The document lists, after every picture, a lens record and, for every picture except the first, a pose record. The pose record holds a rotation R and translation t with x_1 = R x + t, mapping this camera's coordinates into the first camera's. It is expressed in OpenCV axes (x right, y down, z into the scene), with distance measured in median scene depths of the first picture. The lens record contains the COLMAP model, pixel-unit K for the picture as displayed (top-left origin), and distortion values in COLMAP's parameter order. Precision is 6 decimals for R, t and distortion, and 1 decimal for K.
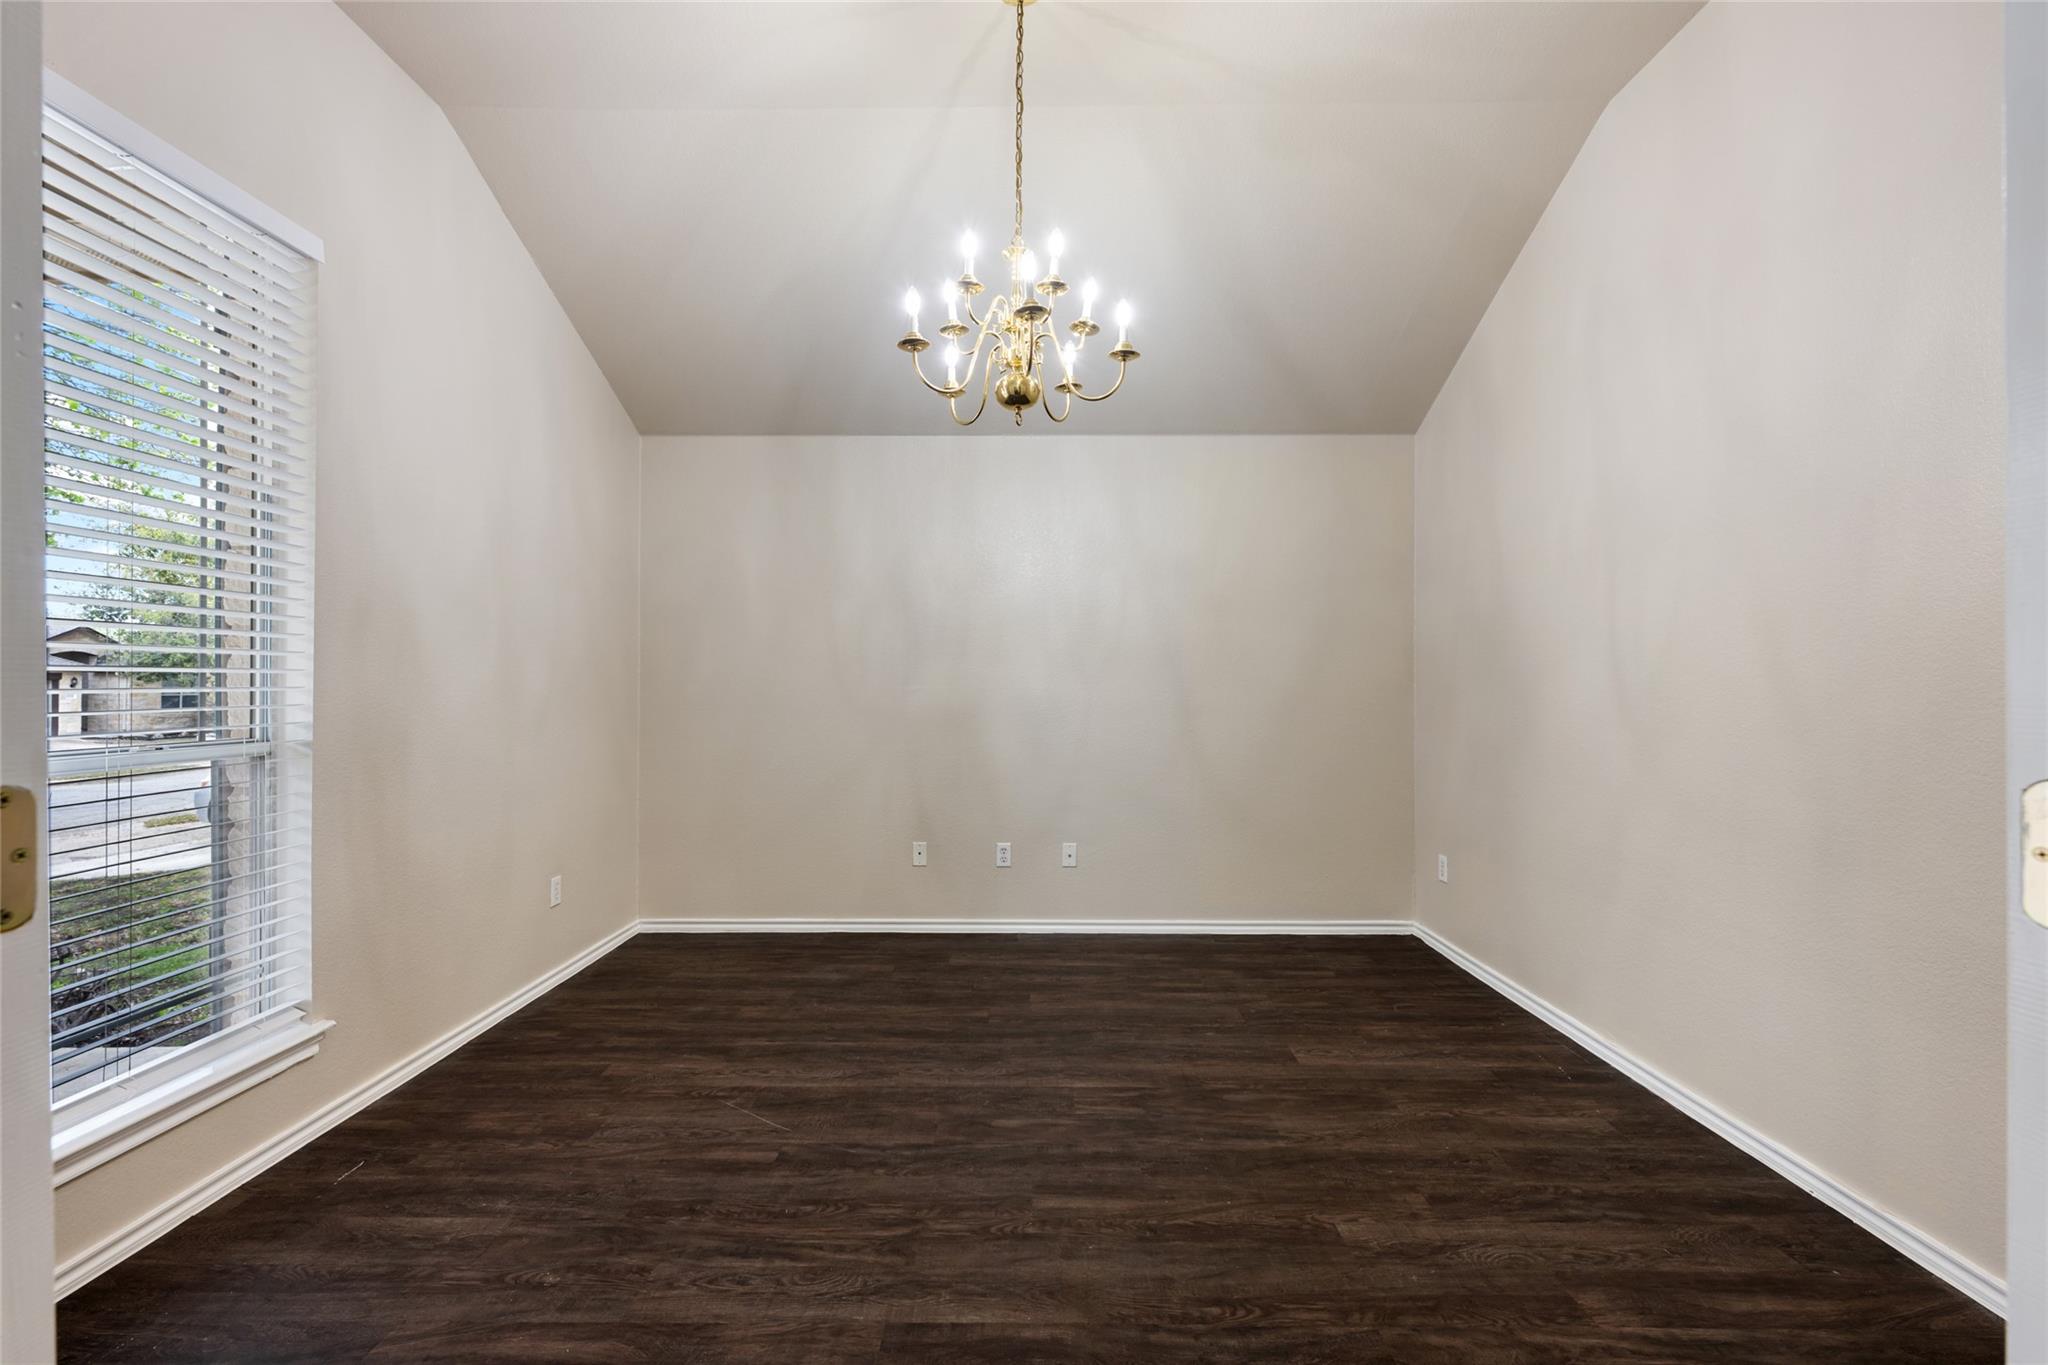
lens RADIAL K [[819.8, 0, 1006.5], [0, 819.8, 696.7], [0, 0, 1]] dist [-0.001520, -0.000152]
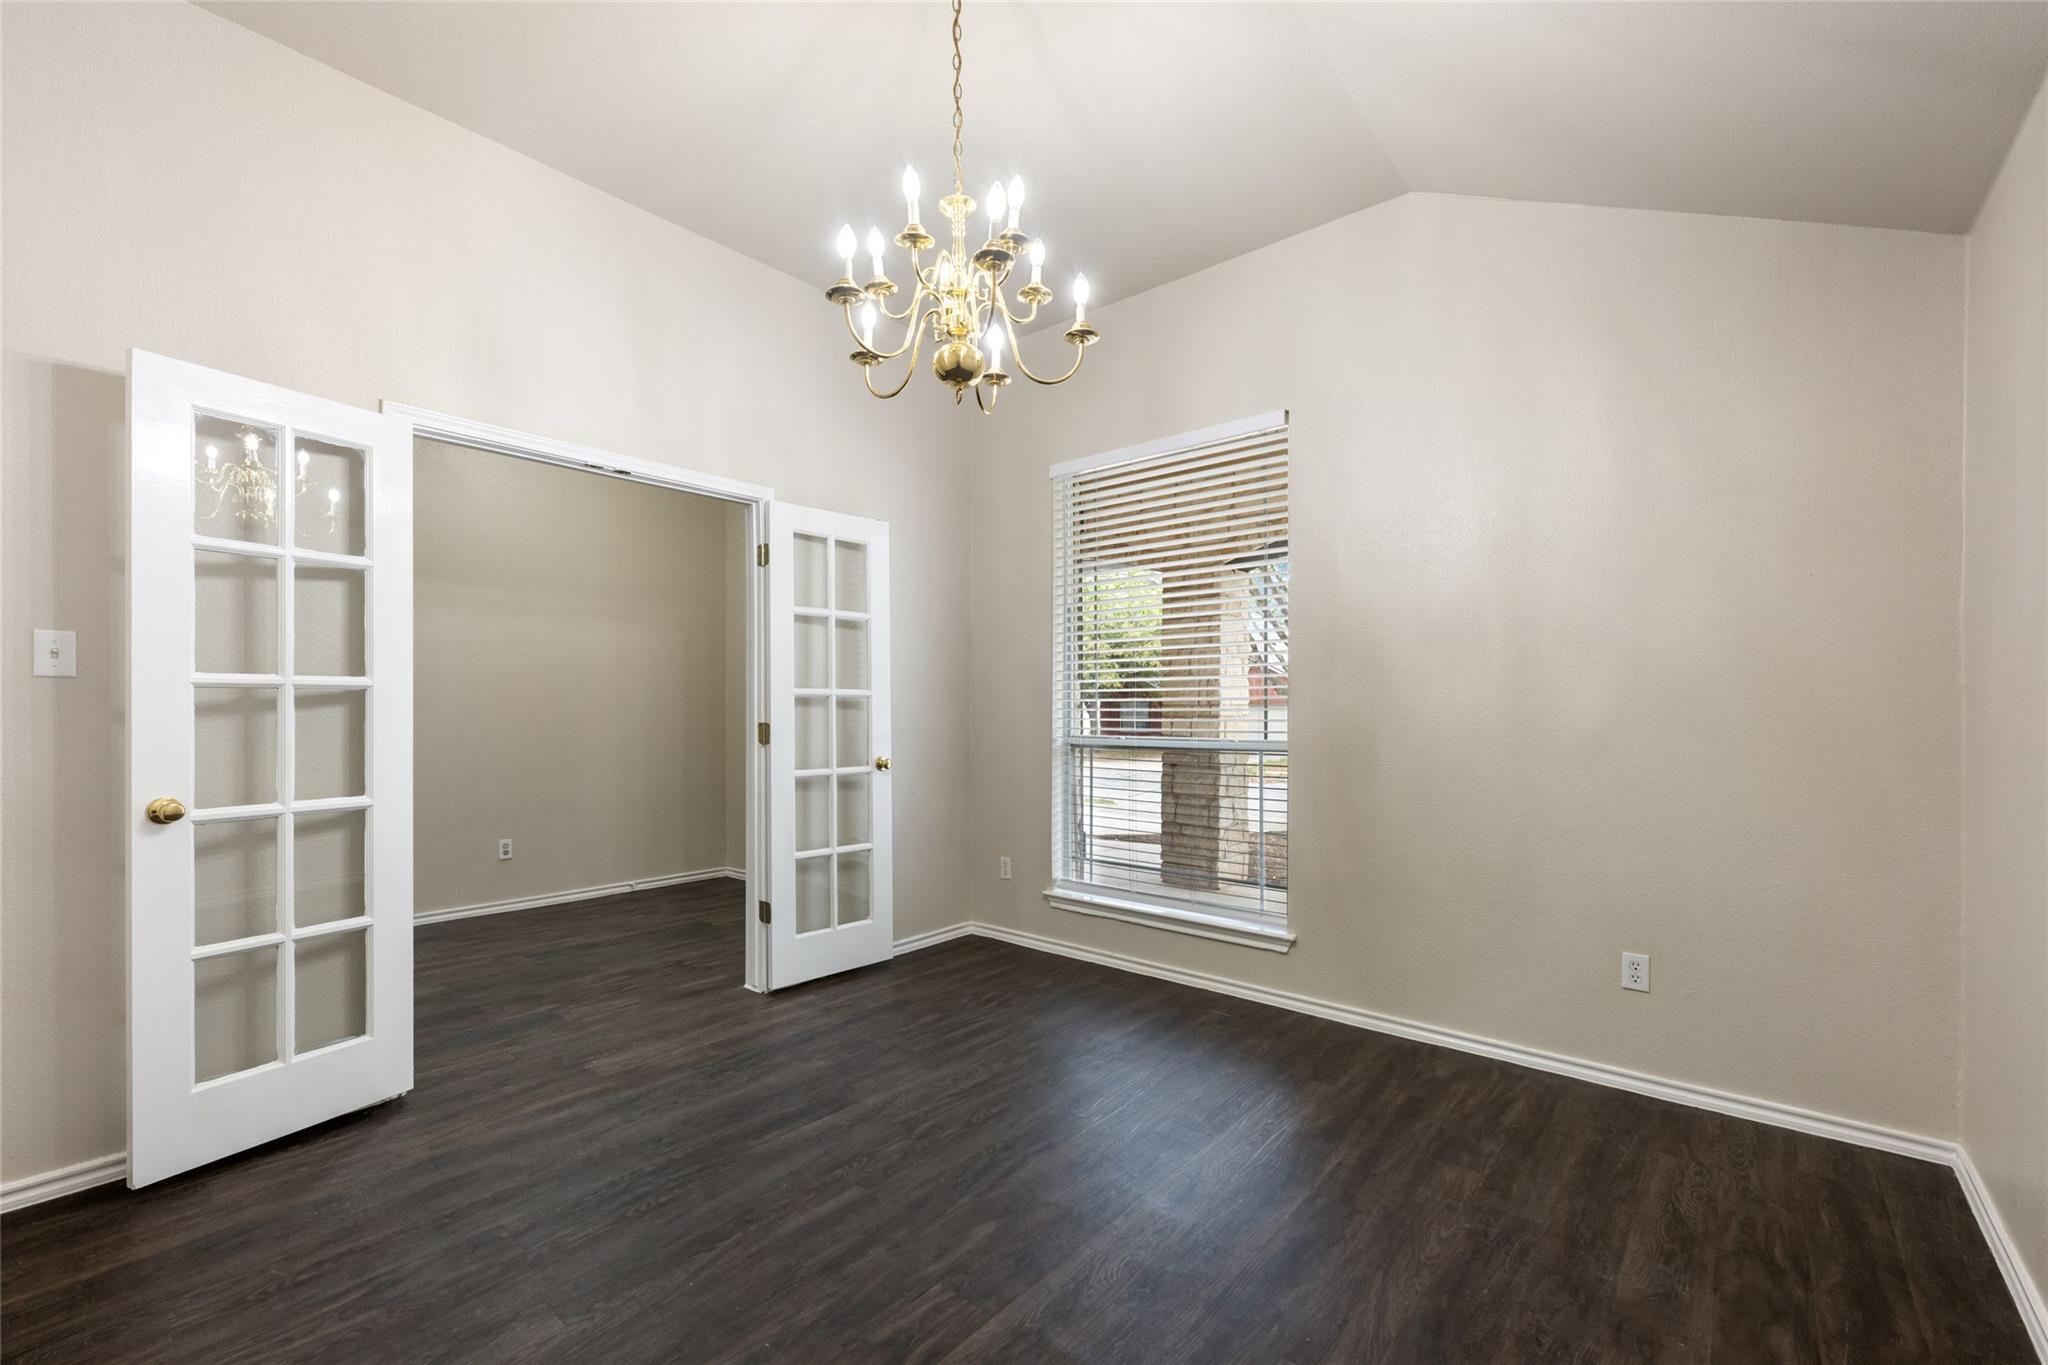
lens RADIAL K [[819.8, 0, 1006.5], [0, 819.8, 696.7], [0, 0, 1]] dist [-0.001520, -0.000152]
pose [[-0.628767, -0.009949, -0.777530, 0.688116], [-0.008912, 0.999945, -0.005588, -0.017152], [0.777543, 0.003416, -0.628821, 1.662803]]
